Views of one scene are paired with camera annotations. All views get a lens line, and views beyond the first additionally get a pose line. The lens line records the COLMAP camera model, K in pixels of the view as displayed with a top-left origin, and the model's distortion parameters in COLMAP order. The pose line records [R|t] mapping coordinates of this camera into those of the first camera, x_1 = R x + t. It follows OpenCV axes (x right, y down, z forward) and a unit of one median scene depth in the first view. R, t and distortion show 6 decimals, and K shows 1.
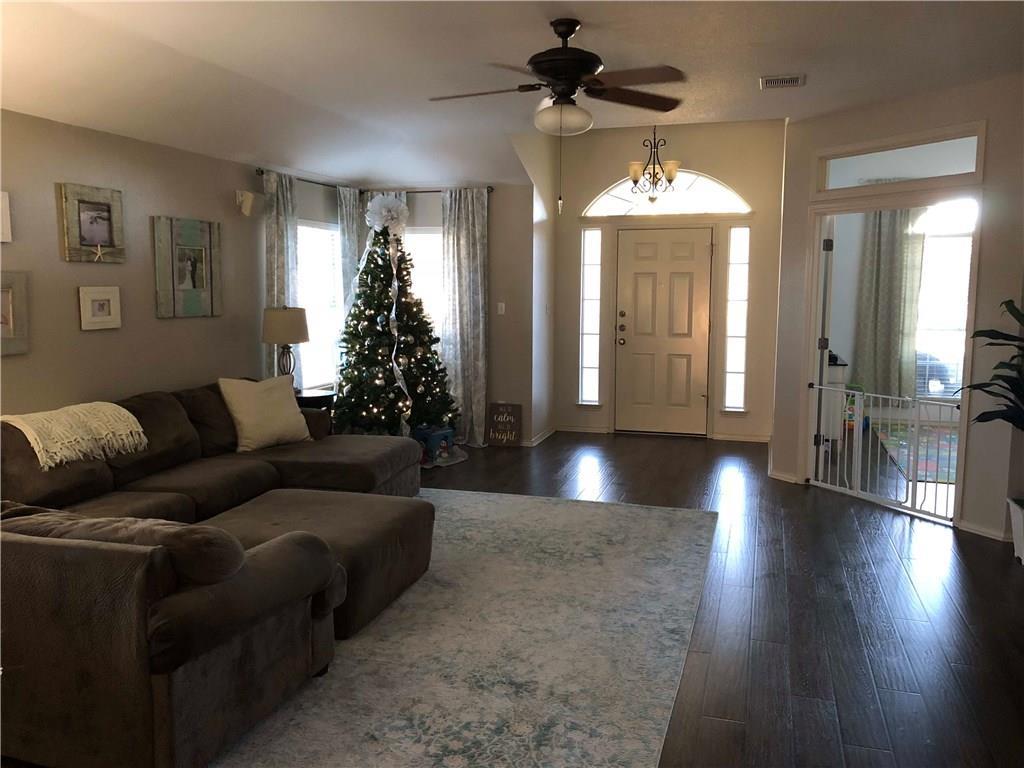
lens RADIAL K [[843.7, 0, 512.0], [0, 843.7, 384.0], [0, 0, 1]] dist [0.111350, -0.195108]
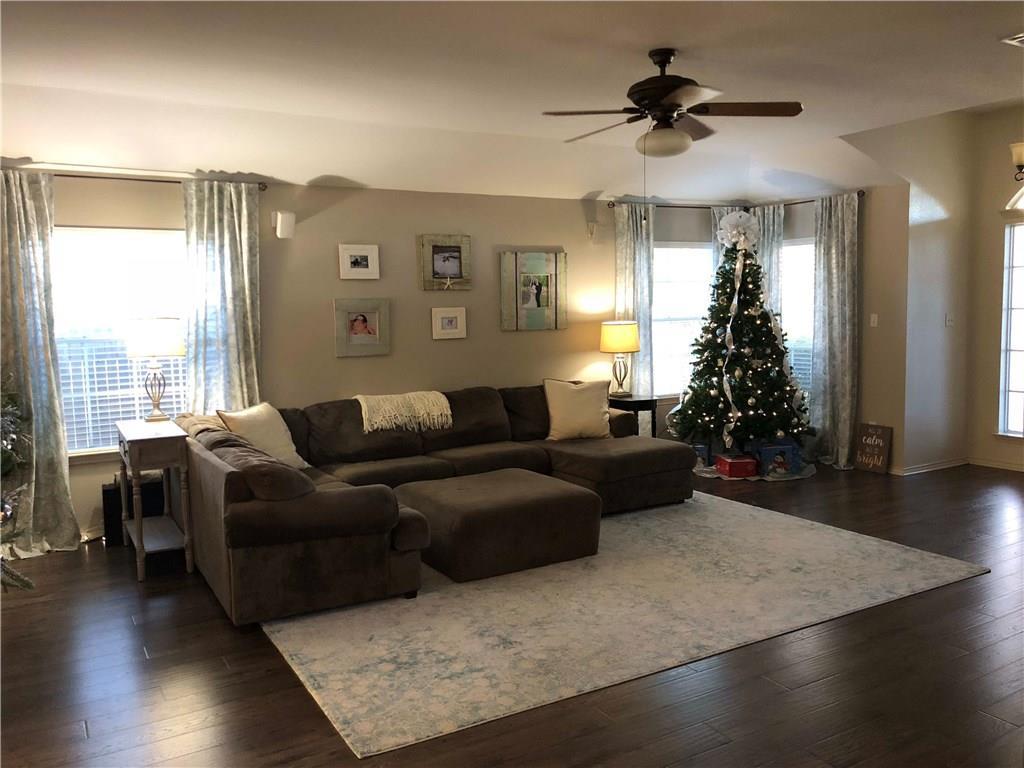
lens RADIAL K [[843.7, 0, 512.0], [0, 843.7, 384.0], [0, 0, 1]] dist [0.111350, -0.195108]
pose [[0.728134, 0.045781, -0.683904, 0.510523], [-0.057447, 0.998332, 0.005666, -0.005289], [0.683023, 0.035163, 0.729550, 0.088102]]
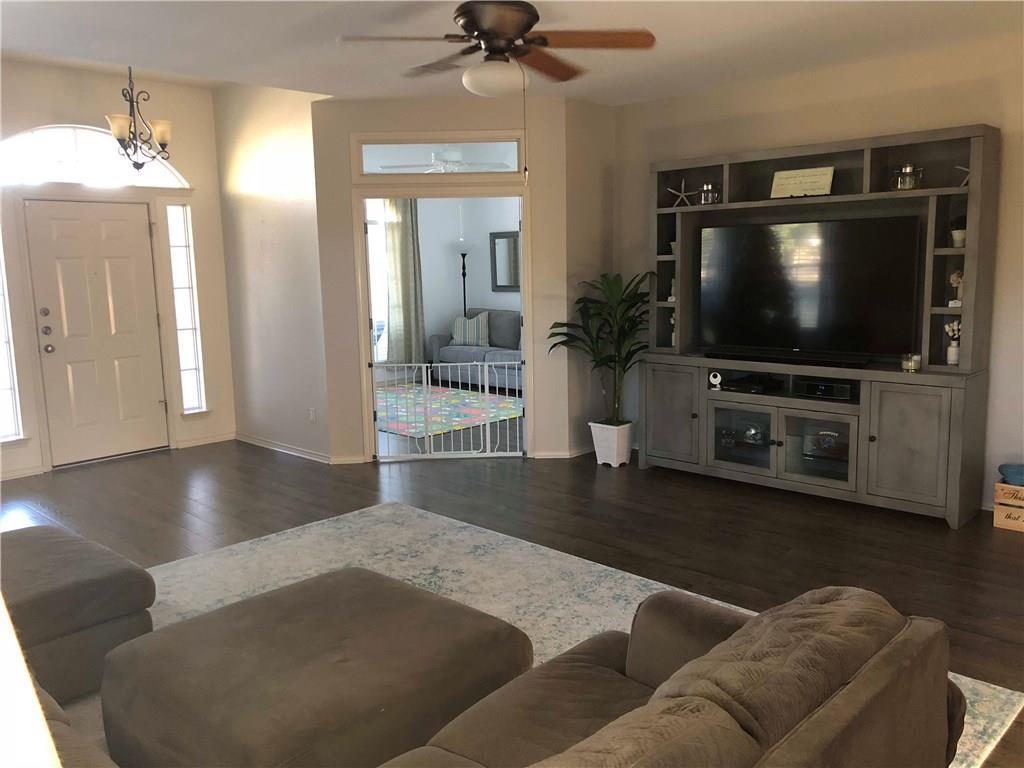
lens RADIAL K [[843.7, 0, 512.0], [0, 843.7, 384.0], [0, 0, 1]] dist [0.111350, -0.195108]
pose [[0.446402, -0.140927, 0.883666, -0.588350], [0.127612, 0.987453, 0.093013, -0.060420], [-0.885686, 0.071246, 0.458785, 0.468454]]
